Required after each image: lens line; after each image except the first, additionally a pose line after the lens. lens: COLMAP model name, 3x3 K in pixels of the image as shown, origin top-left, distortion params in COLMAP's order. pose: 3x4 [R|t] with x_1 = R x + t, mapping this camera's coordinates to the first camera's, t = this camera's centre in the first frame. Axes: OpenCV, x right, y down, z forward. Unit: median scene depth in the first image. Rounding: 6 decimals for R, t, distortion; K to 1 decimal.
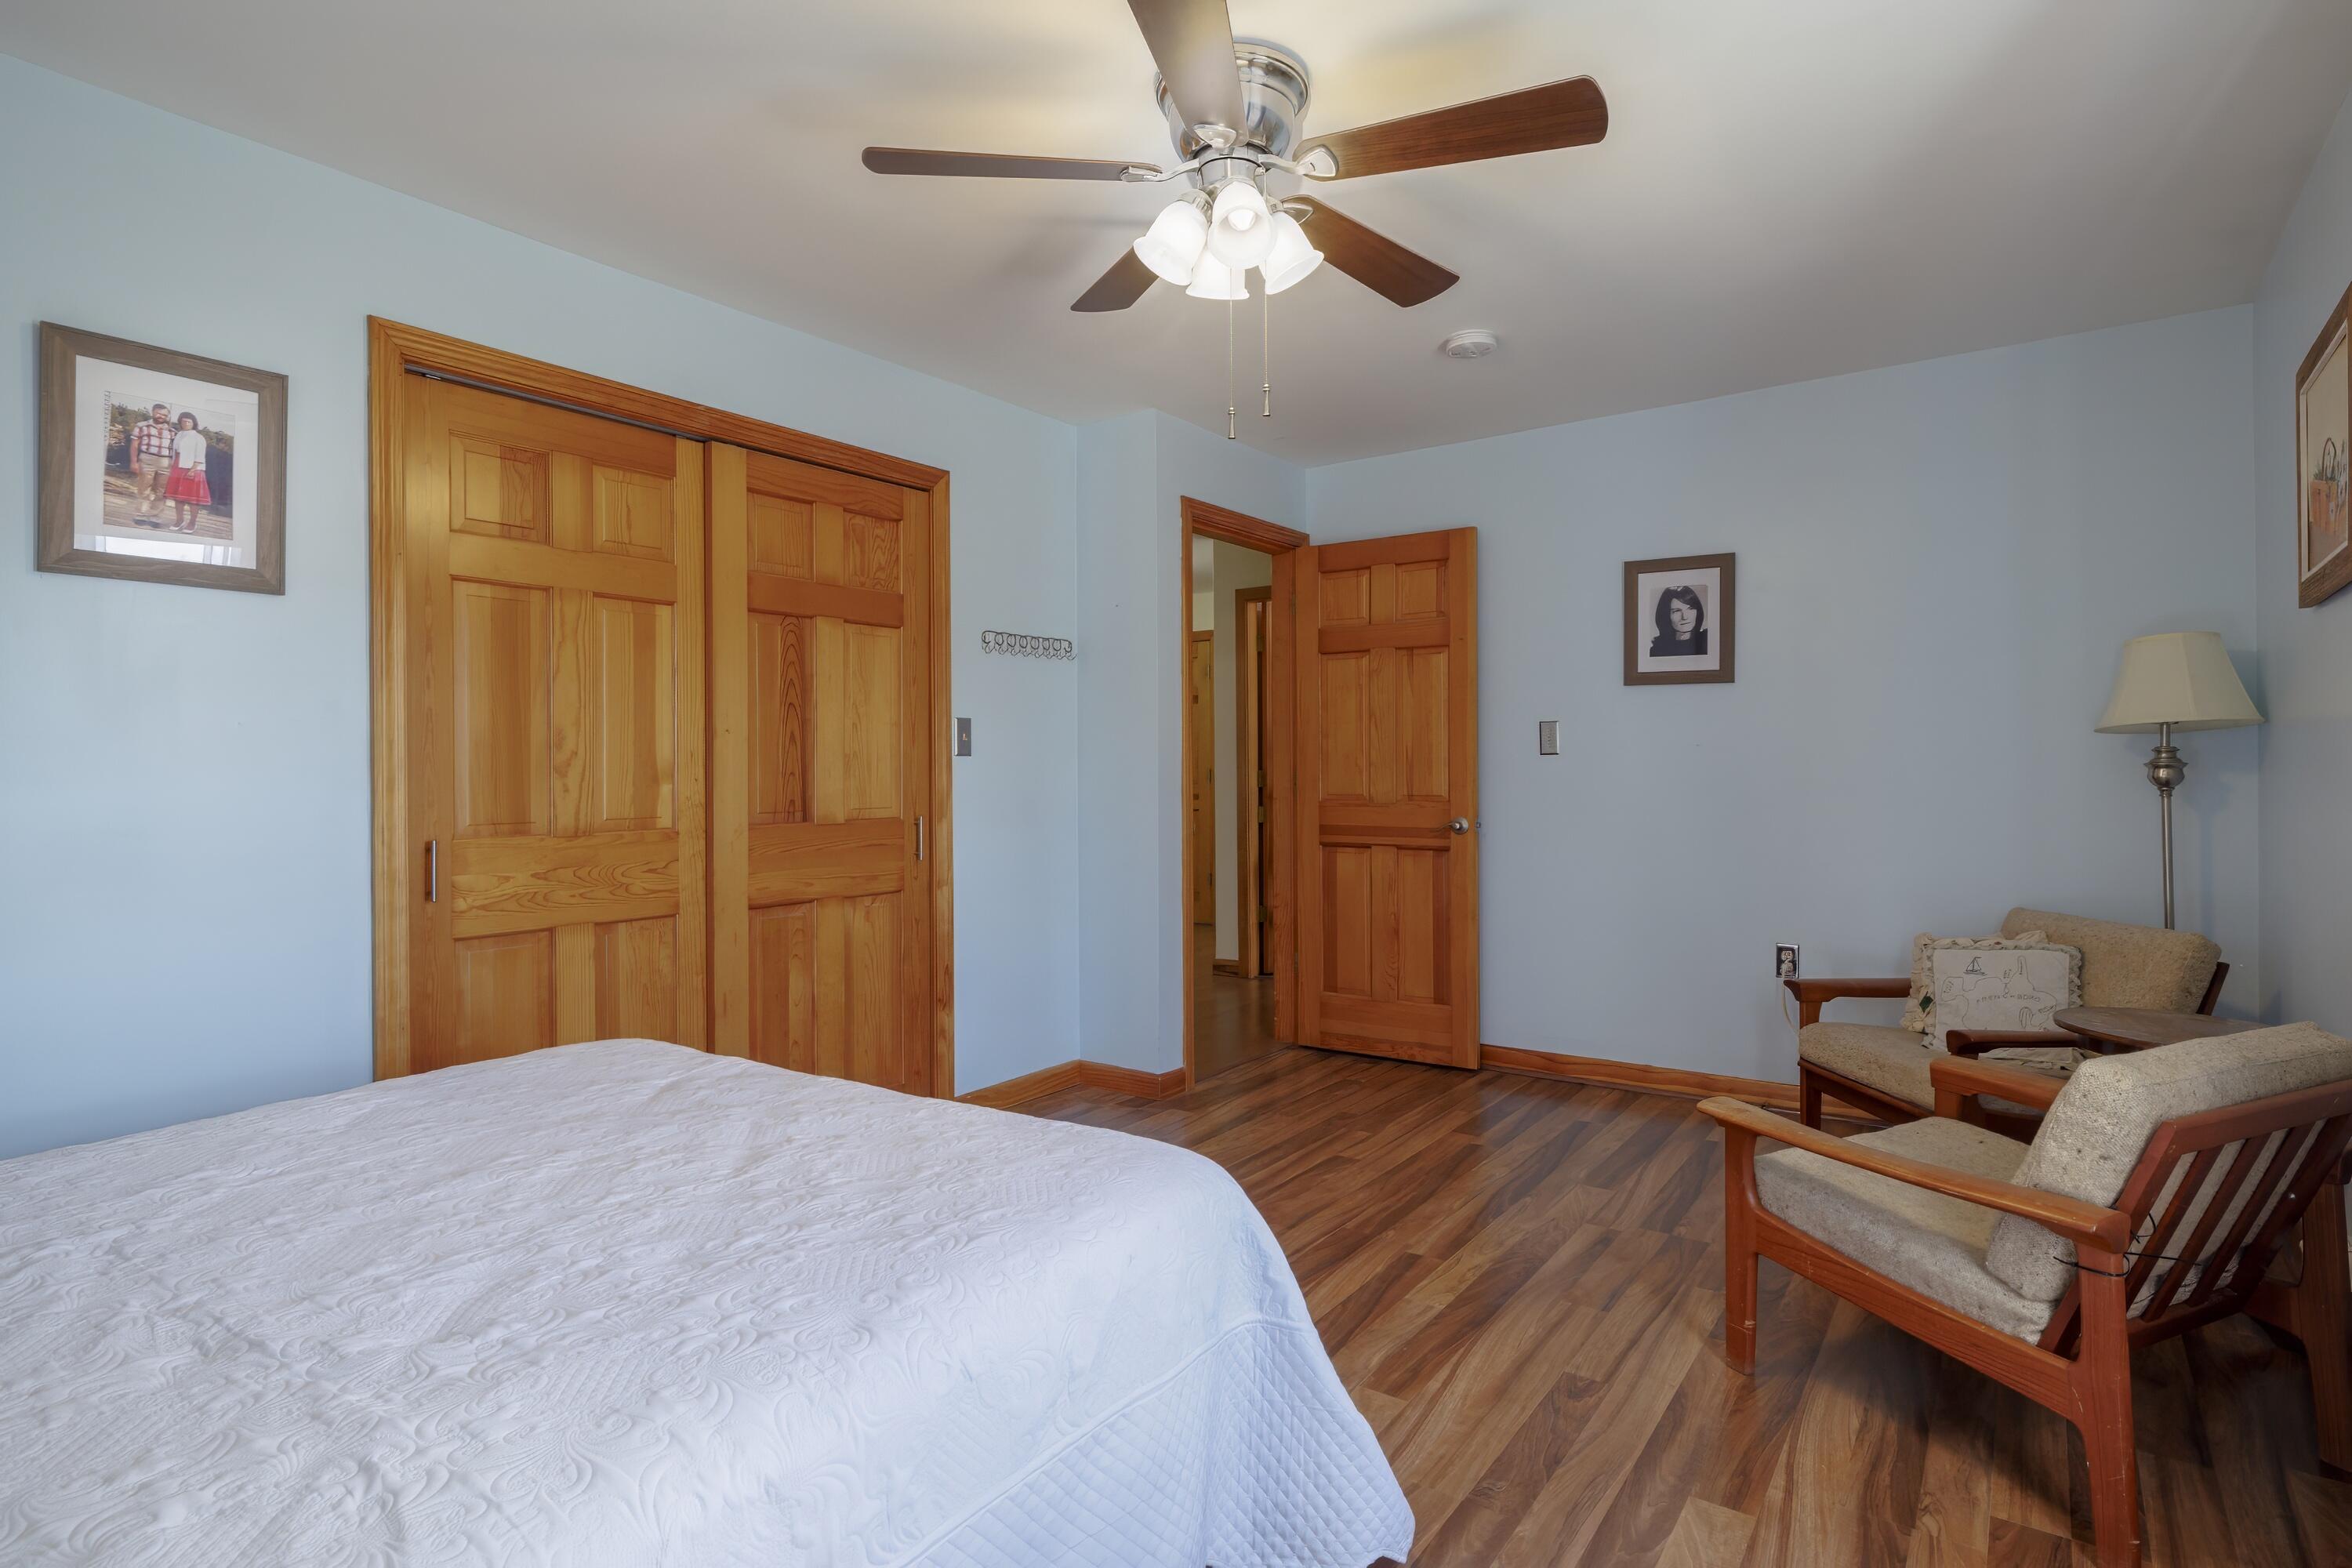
lens RADIAL K [[1204.7, 0, 1184.3], [0, 1204.7, 782.2], [0, 0, 1]] dist [0.003921, -0.000391]
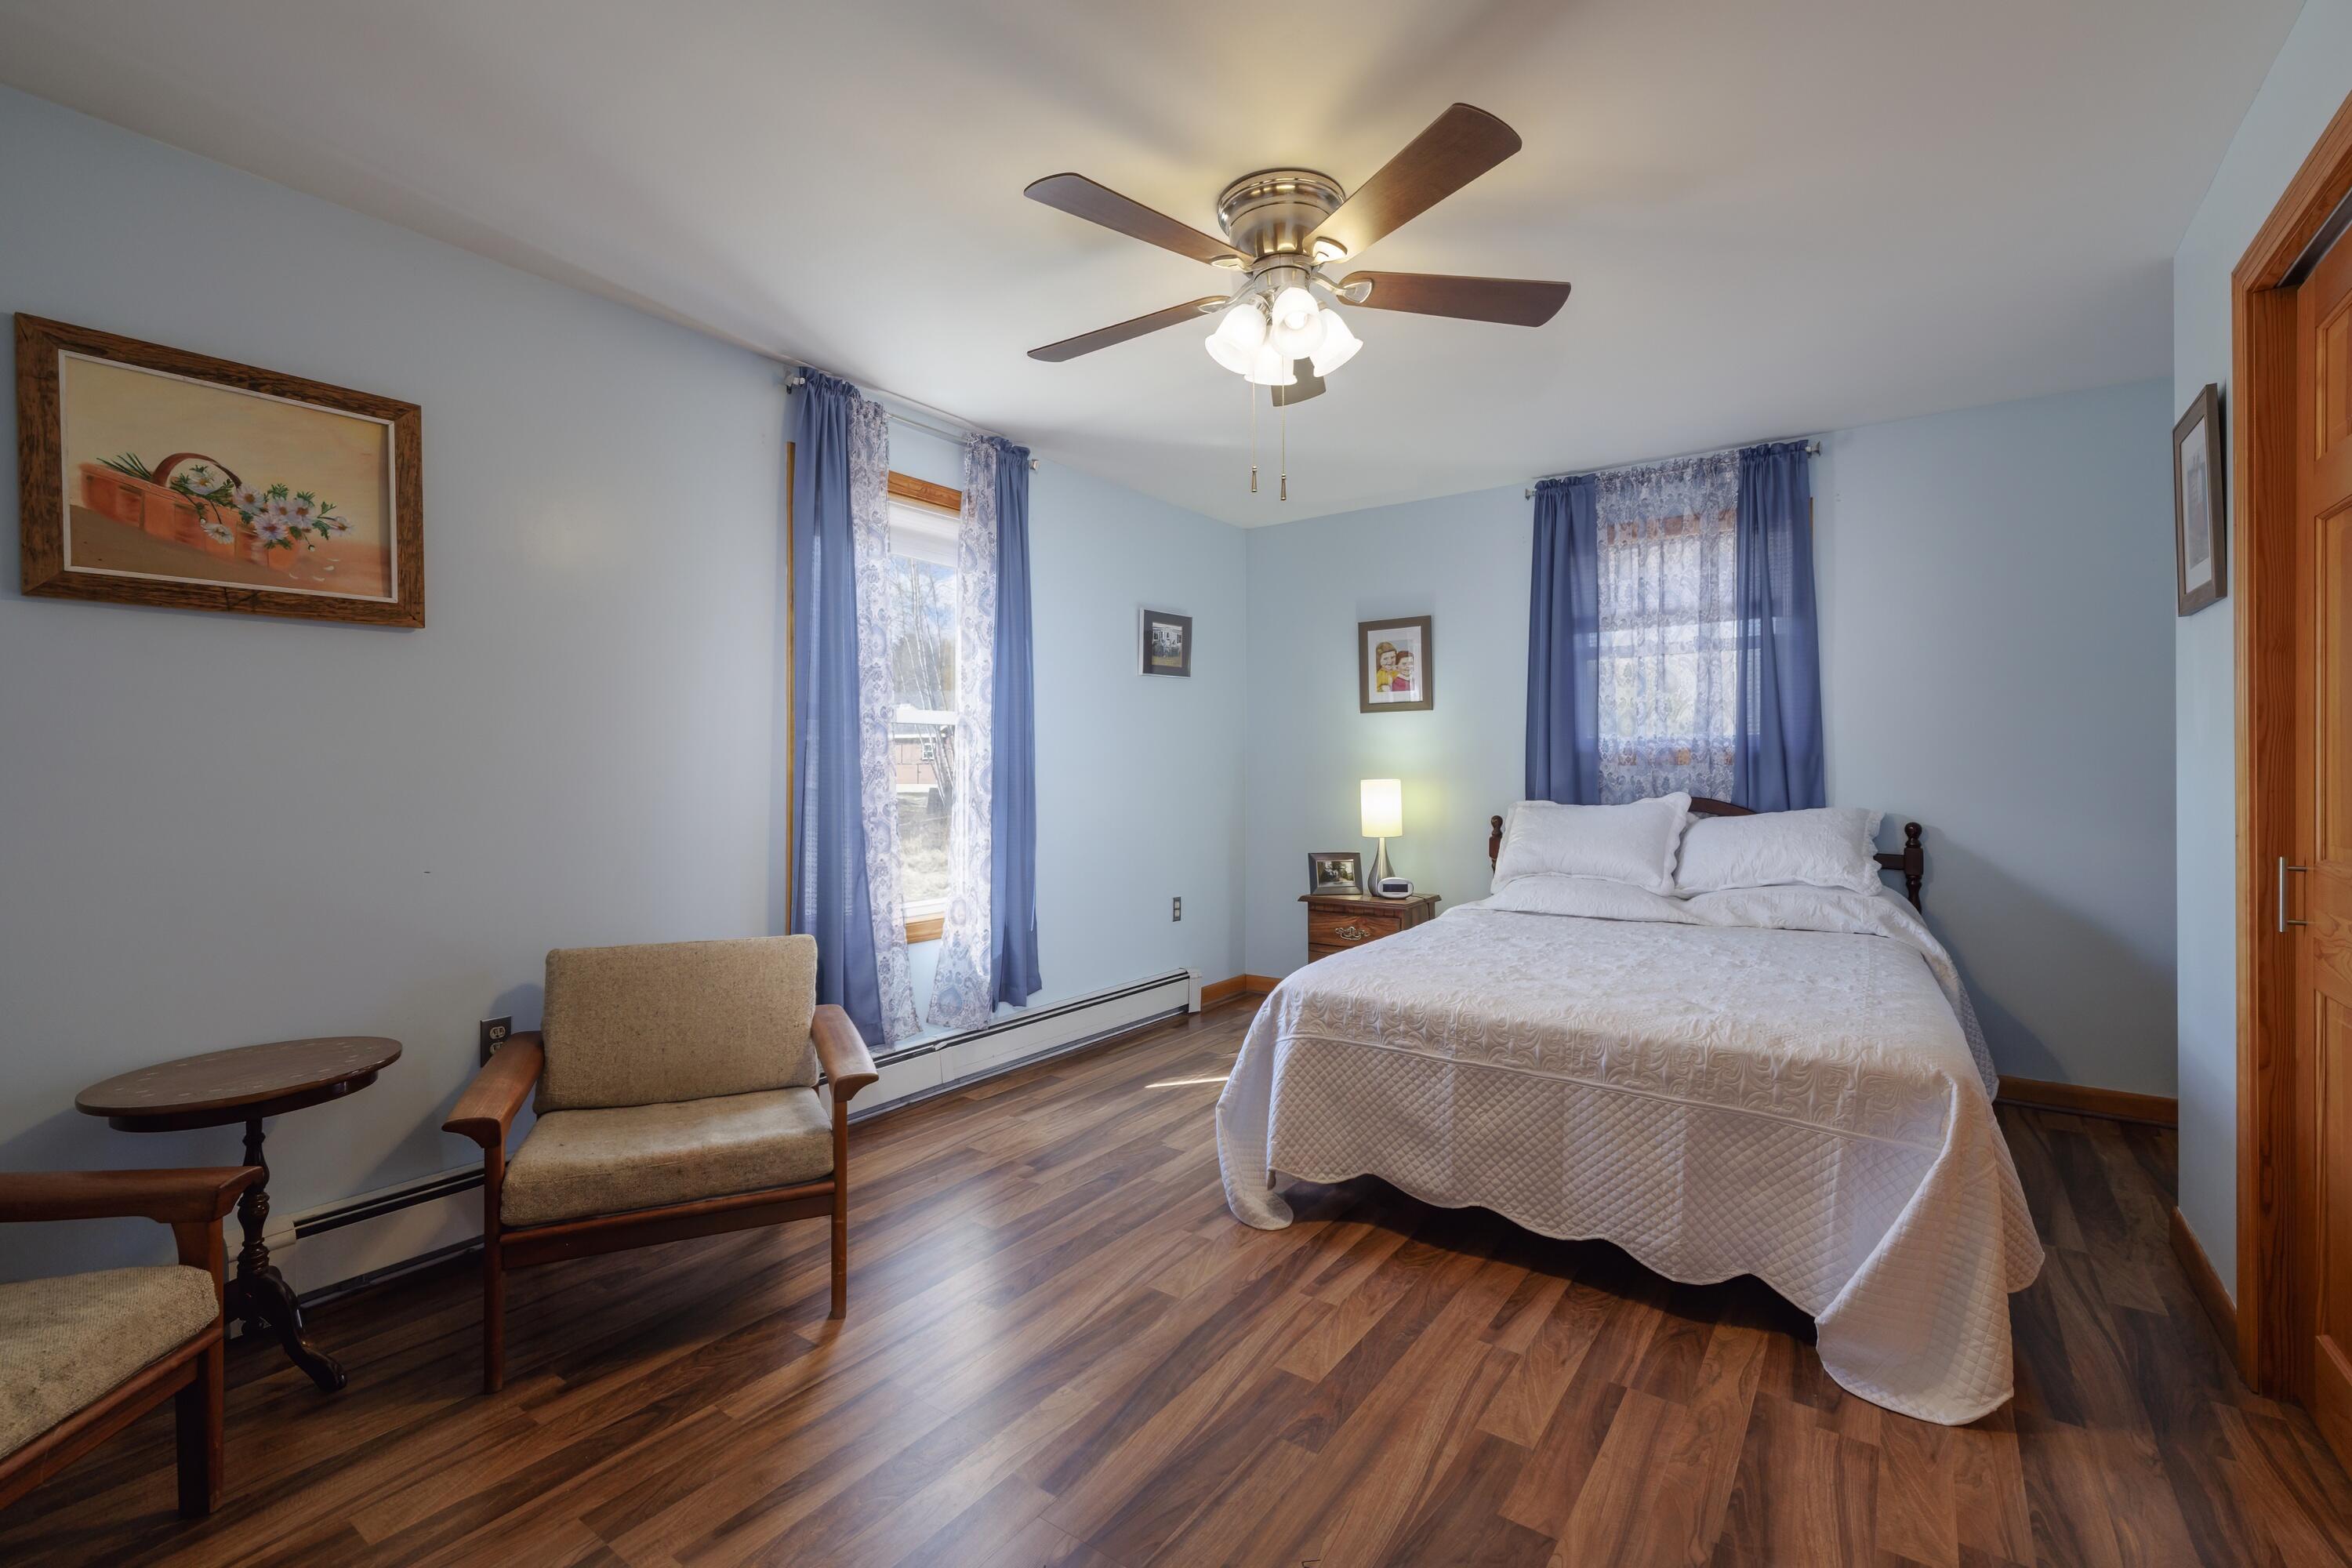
lens RADIAL K [[998.5, 0, 1178.2], [0, 998.5, 776.0], [0, 0, 1]] dist [0.001722, -0.000561]
pose [[-0.999887, 0.007426, -0.013106, 0.087242], [0.007145, 0.999746, 0.021356, -0.017829], [0.013261, 0.021260, -0.999686, 1.135094]]
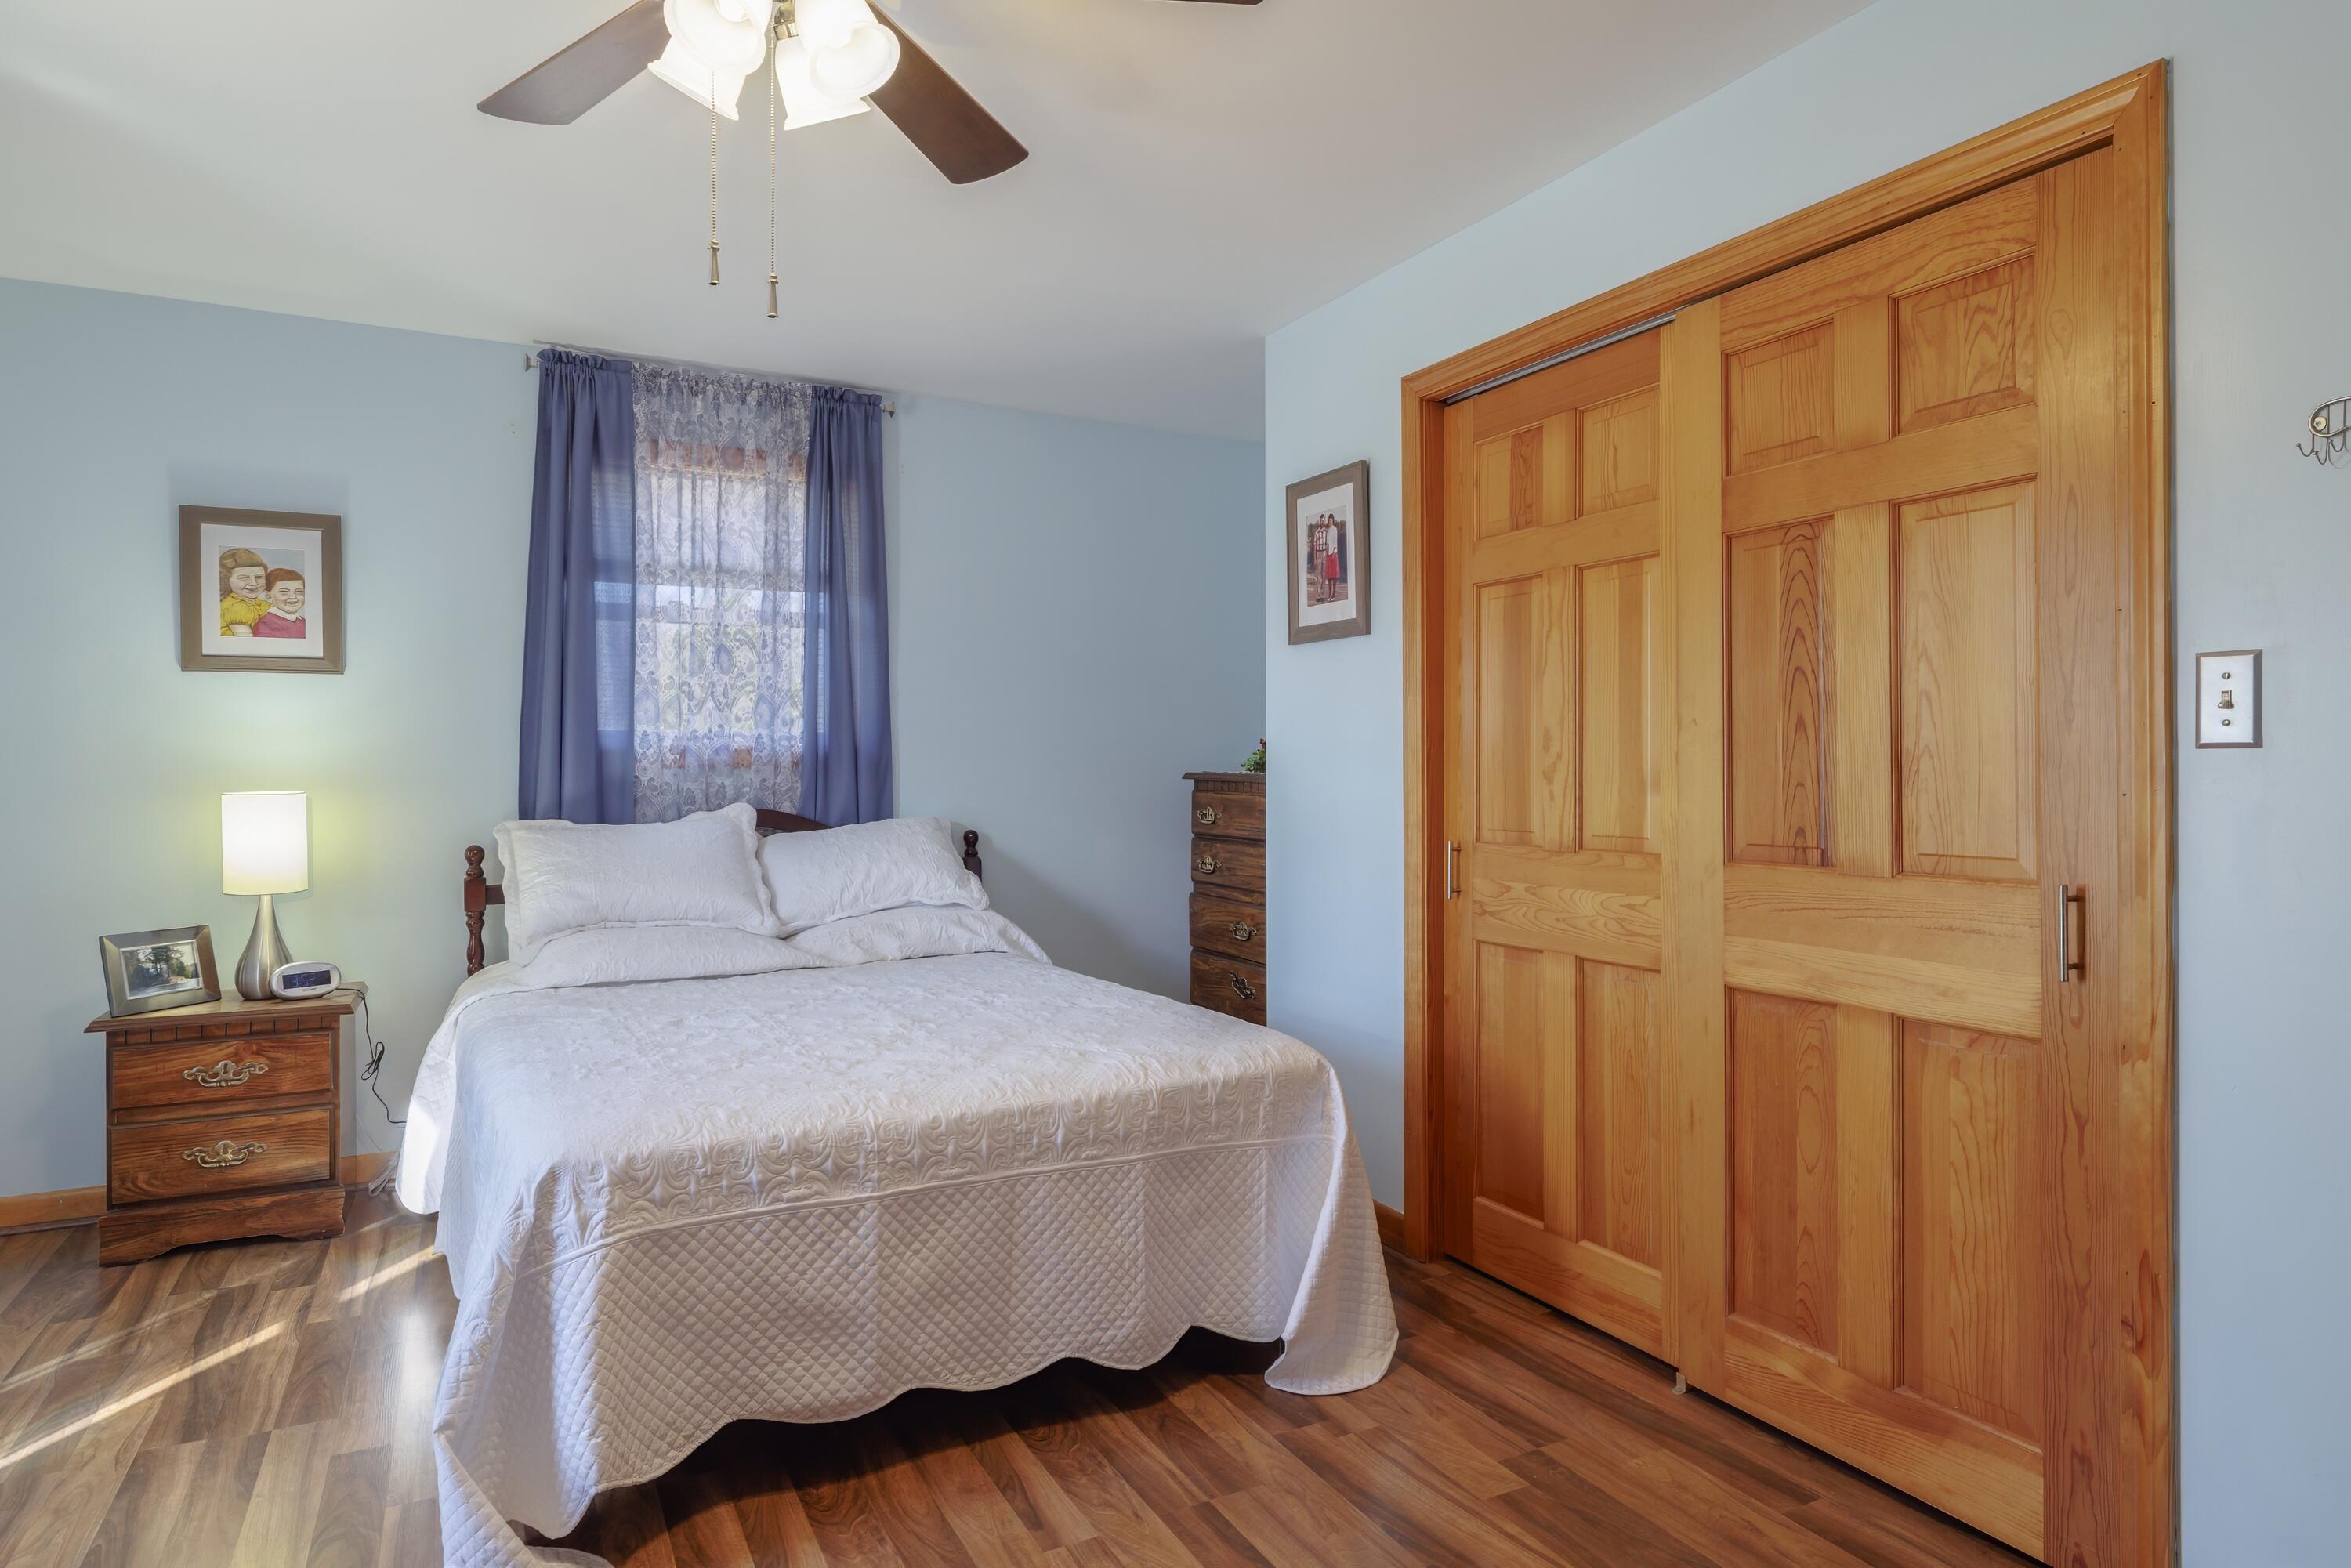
lens RADIAL K [[1322.0, 0, 1157.0], [0, 1322.0, 775.4], [0, 0, 1]] dist [-0.000374, -0.000499]
pose [[-0.449930, 0.008047, -0.893028, 0.358251], [-0.009694, 0.999856, 0.013894, -0.015585], [0.893011, 0.014908, -0.449788, 0.881597]]
